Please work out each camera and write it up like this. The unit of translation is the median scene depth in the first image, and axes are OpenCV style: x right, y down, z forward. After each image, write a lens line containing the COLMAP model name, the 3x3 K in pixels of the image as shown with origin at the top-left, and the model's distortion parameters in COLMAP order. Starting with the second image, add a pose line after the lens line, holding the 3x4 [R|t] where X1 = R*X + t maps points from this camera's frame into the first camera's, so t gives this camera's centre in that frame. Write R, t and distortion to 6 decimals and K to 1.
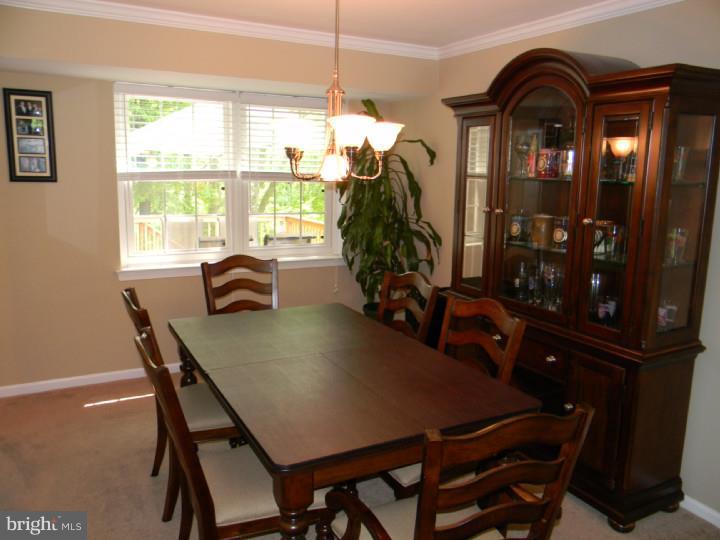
lens RADIAL K [[576.8, 0, 356.7], [0, 576.8, 273.2], [0, 0, 1]] dist [-0.003009, -0.009823]
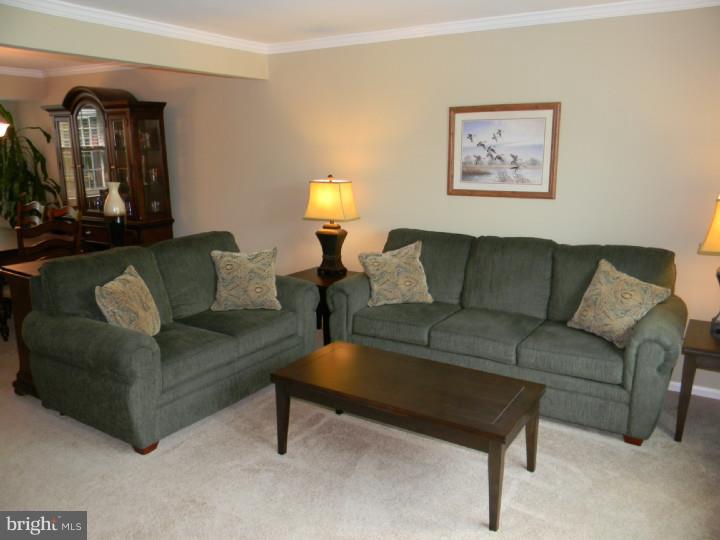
lens RADIAL K [[576.8, 0, 356.7], [0, 576.8, 273.2], [0, 0, 1]] dist [-0.003009, -0.009823]
pose [[0.868645, -0.128763, 0.478410, 0.061544], [0.107893, 0.991624, 0.070994, 0.150659], [-0.483544, -0.010052, 0.875262, -0.818509]]
